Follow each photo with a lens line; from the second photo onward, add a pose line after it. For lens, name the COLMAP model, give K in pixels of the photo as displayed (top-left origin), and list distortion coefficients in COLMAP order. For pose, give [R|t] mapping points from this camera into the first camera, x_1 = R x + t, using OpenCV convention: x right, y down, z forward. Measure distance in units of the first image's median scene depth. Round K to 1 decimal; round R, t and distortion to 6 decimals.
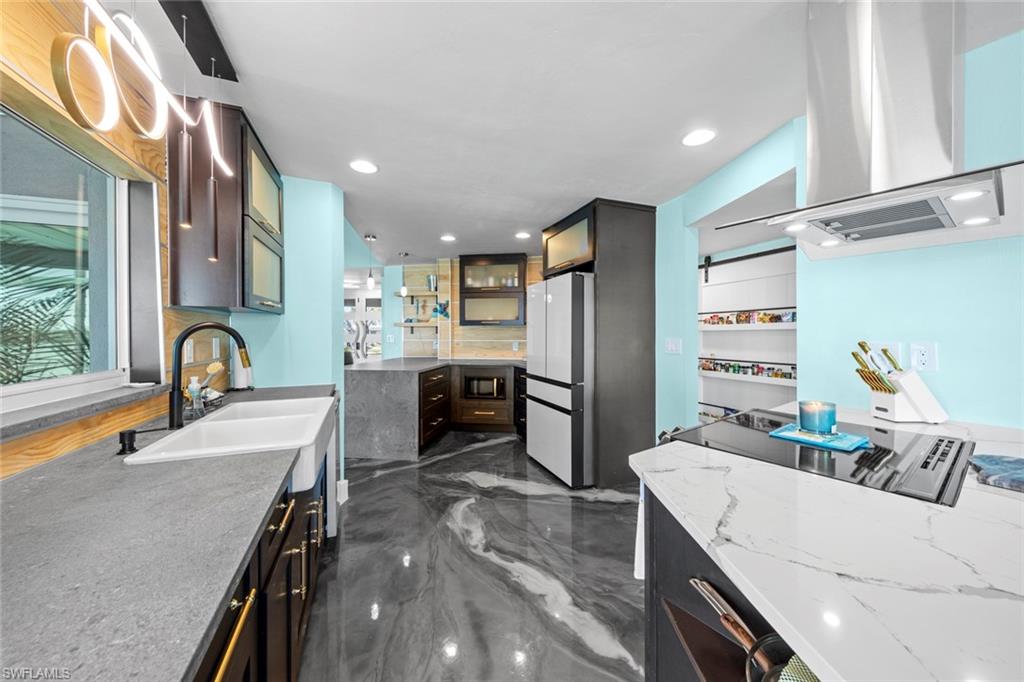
lens RADIAL K [[359.1, 0, 513.2], [0, 359.1, 337.0], [0, 0, 1]] dist [0.002930, -0.000551]
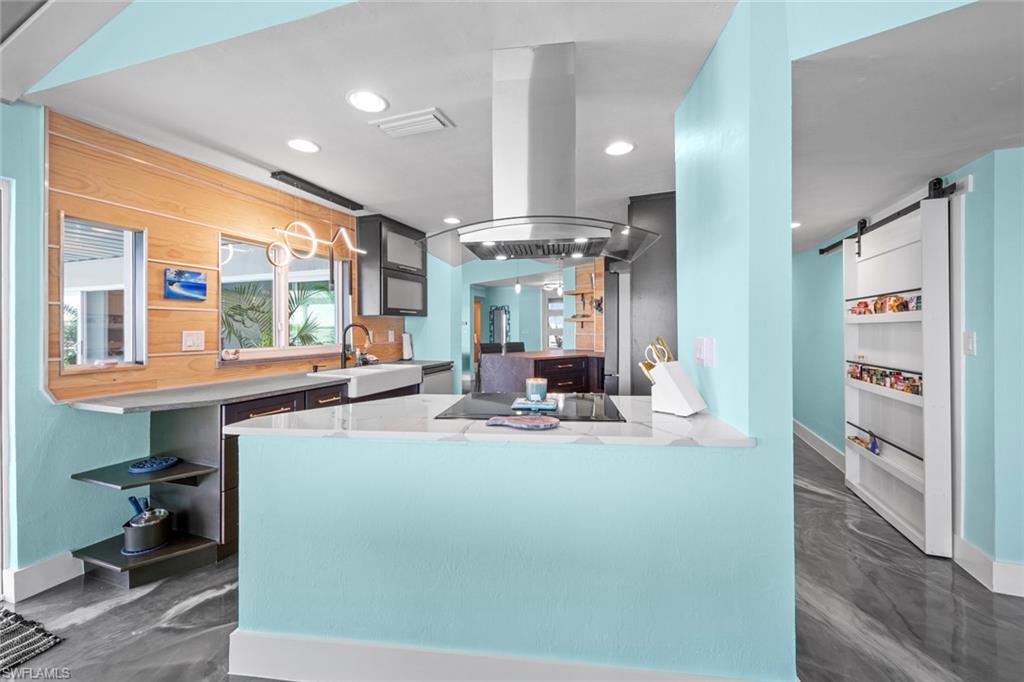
lens RADIAL K [[401.6, 0, 513.6], [0, 401.6, 331.2], [0, 0, 1]] dist [0.010222, -0.001094]
pose [[0.738433, 0.004324, -0.674313, 0.450208], [-0.005709, 0.999984, 0.000160, 0.000980], [0.674303, 0.003731, 0.738445, -0.048653]]
